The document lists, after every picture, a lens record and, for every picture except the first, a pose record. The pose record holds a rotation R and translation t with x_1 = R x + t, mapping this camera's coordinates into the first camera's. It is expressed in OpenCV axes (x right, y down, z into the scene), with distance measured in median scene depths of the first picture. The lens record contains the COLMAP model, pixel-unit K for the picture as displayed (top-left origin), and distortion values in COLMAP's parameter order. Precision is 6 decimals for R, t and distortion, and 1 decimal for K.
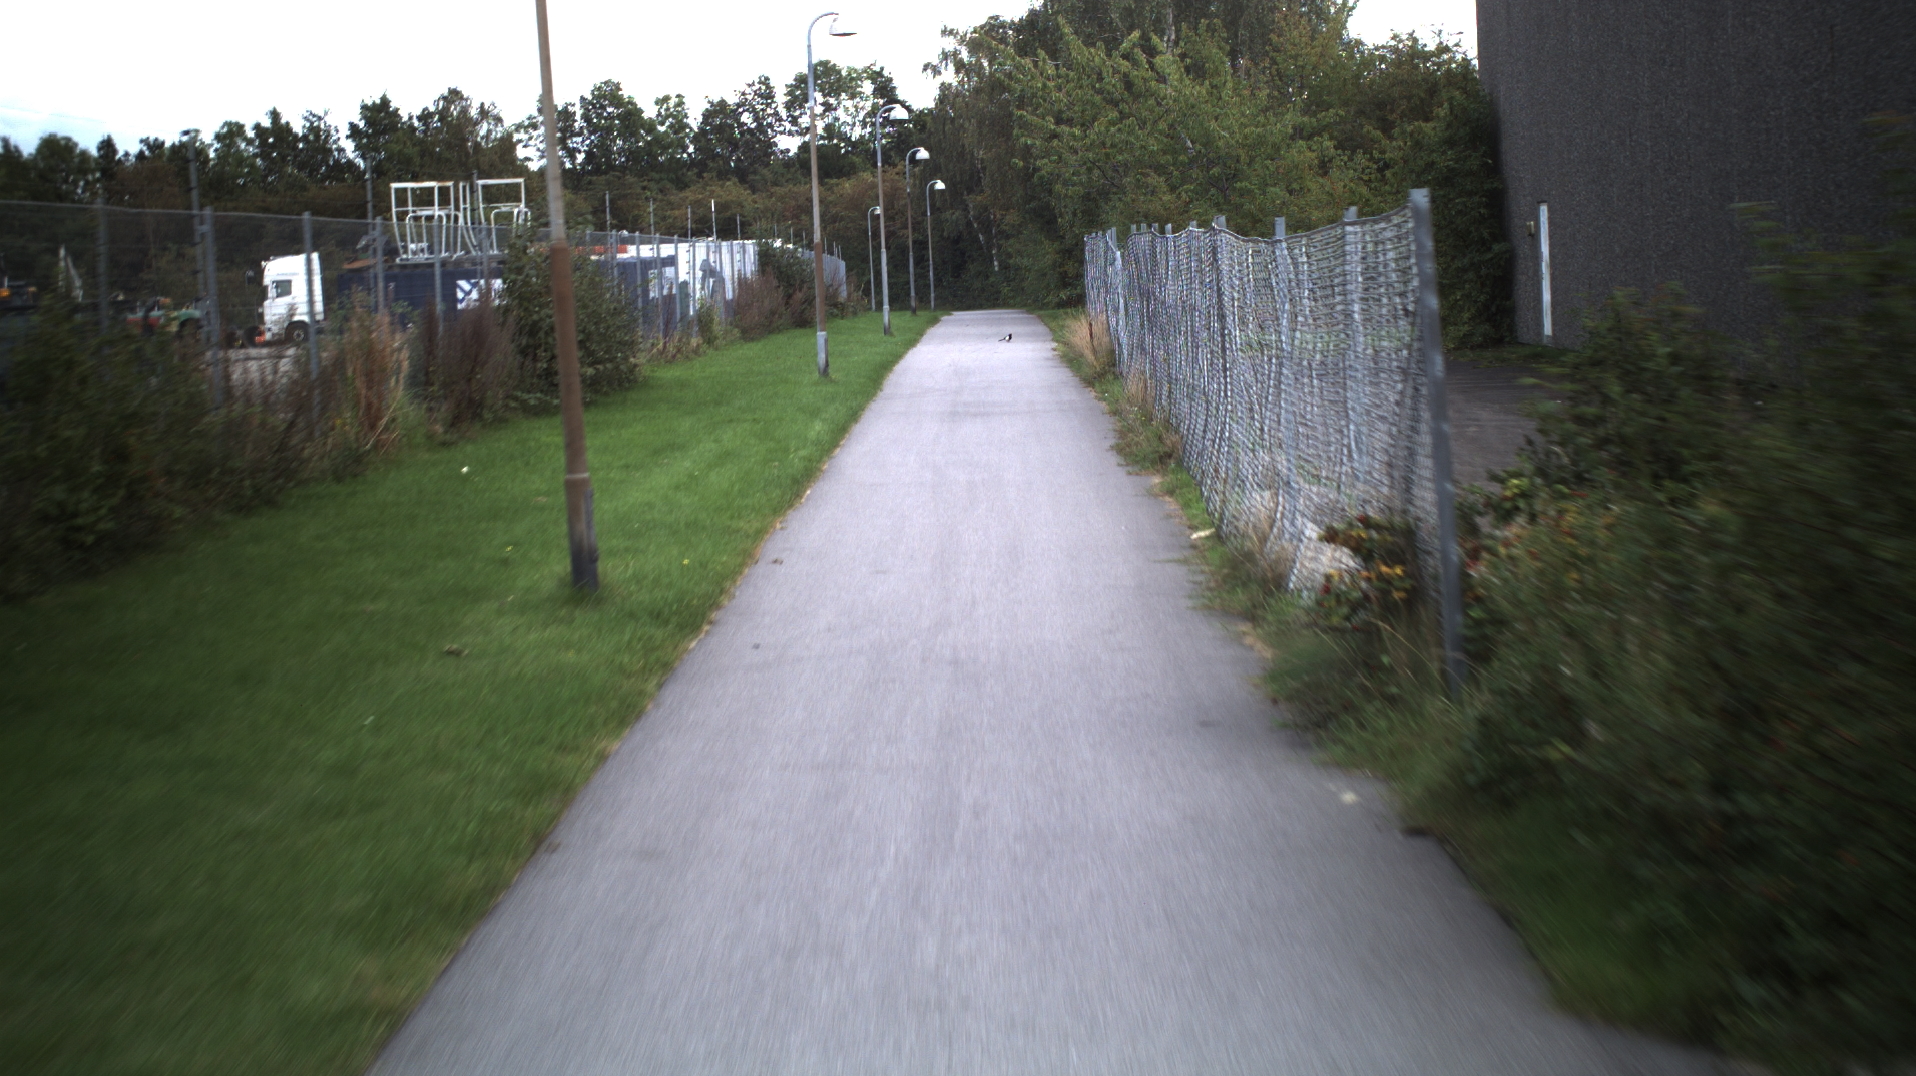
lens RADIAL K [[3472.8, 0, 958.0], [0, 3472.8, 538.0], [0, 0, 1]] dist [-0.224536, 0.038365]
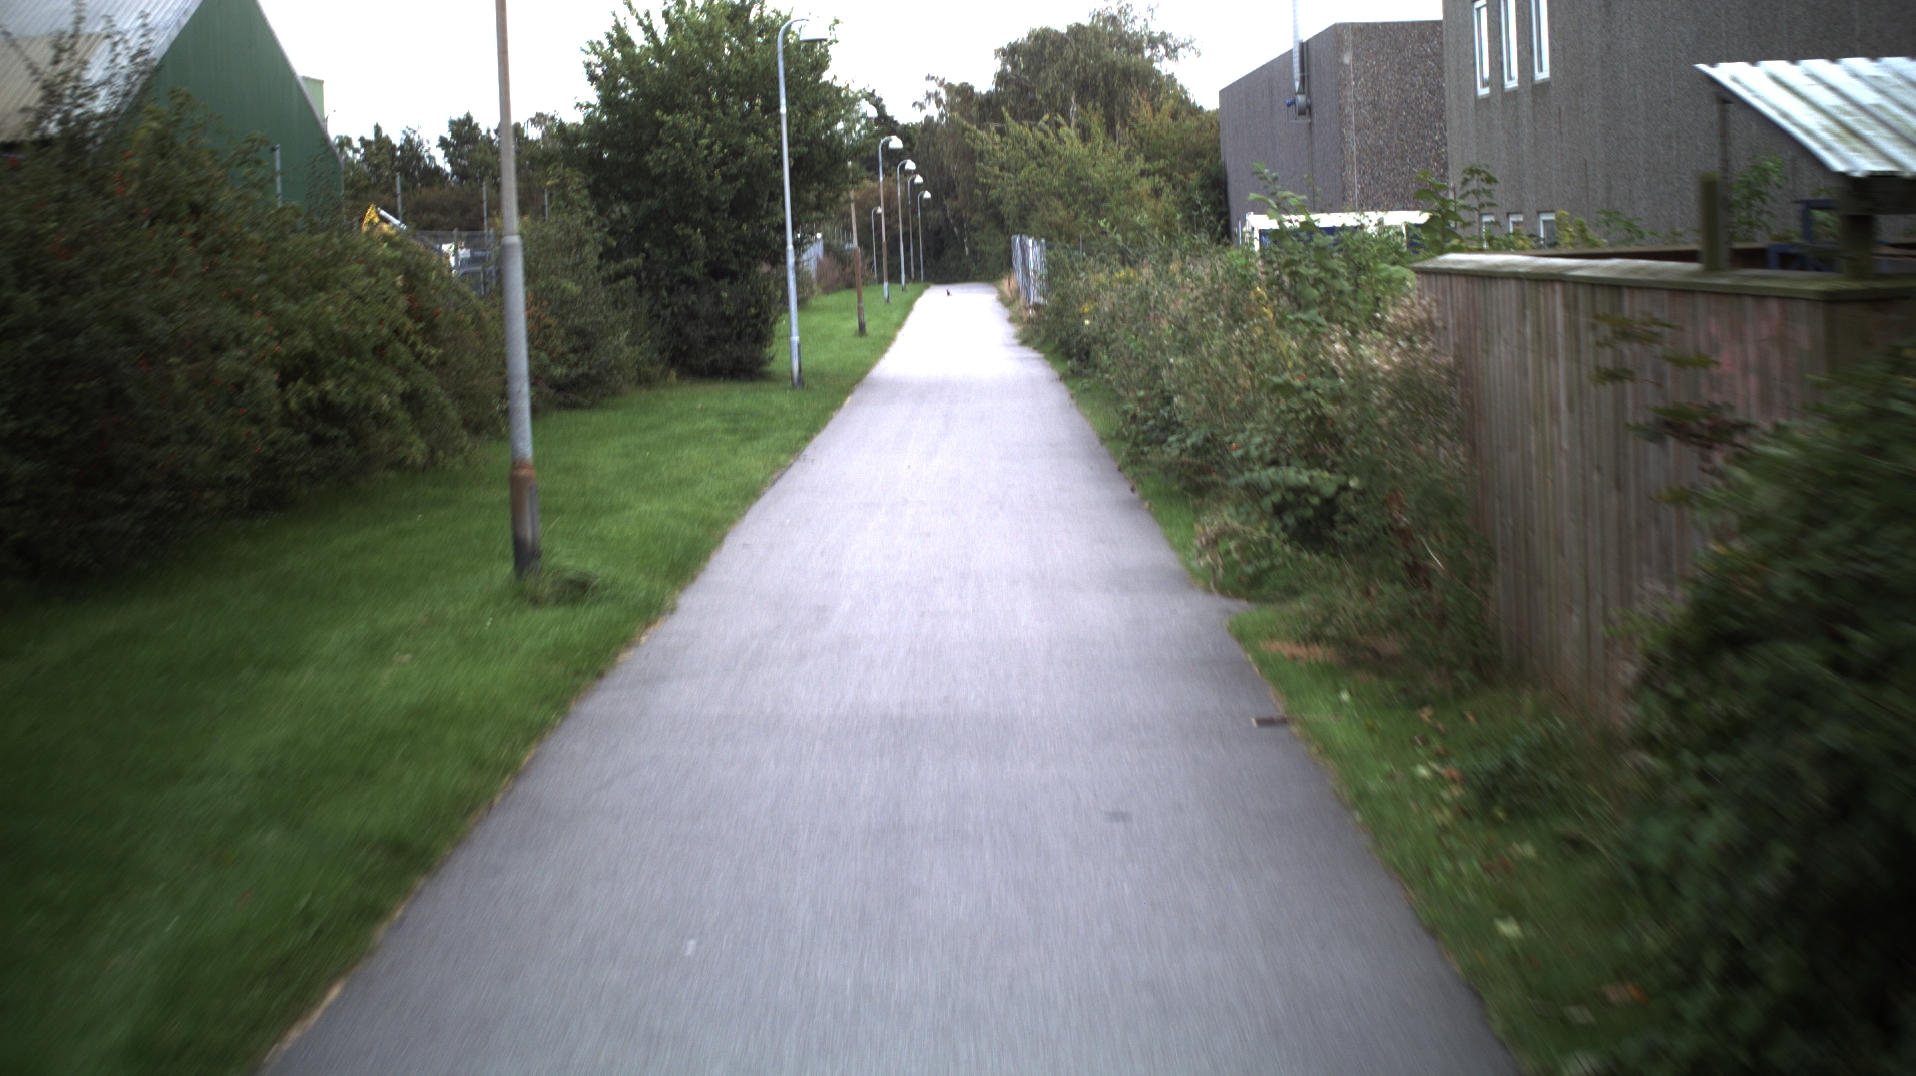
lens RADIAL K [[3472.8, 0, 958.0], [0, 3472.8, 538.0], [0, 0, 1]] dist [-0.224536, 0.038365]
pose [[0.999964, -0.003706, 0.007597, -0.004748], [0.003672, 0.999983, 0.004515, 0.040514], [-0.007614, -0.004487, 0.999961, -0.524729]]
